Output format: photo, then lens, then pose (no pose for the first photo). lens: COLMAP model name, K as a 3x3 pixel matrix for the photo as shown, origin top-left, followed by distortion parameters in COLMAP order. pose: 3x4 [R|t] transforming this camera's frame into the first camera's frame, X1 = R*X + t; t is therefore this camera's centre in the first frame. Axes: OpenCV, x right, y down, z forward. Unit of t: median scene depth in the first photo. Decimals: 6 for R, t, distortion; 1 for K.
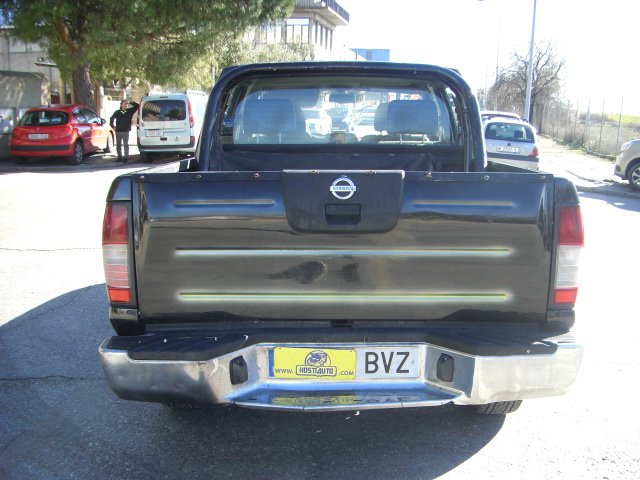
lens RADIAL K [[717.6, 0, 331.7], [0, 717.6, 317.0], [0, 0, 1]] dist [-0.153238, 0.035456]
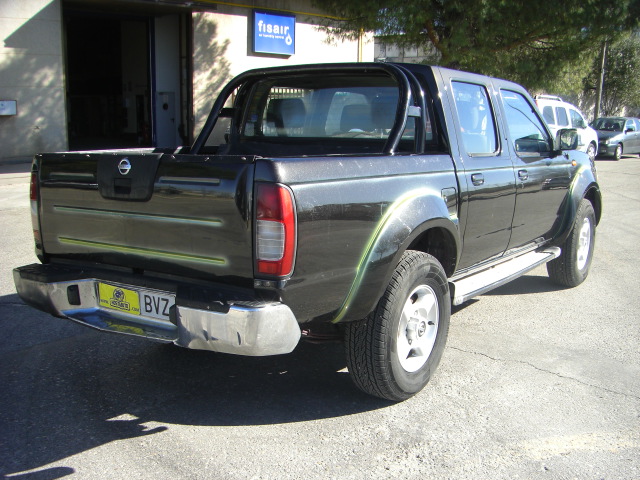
lens RADIAL K [[717.6, 0, 331.7], [0, 717.6, 317.0], [0, 0, 1]] dist [-0.153238, 0.035456]
pose [[0.827648, 0.146601, -0.541763, 0.162145], [-0.150245, 0.987926, 0.037804, -0.001648], [0.540764, 0.050109, 0.839681, 0.018211]]
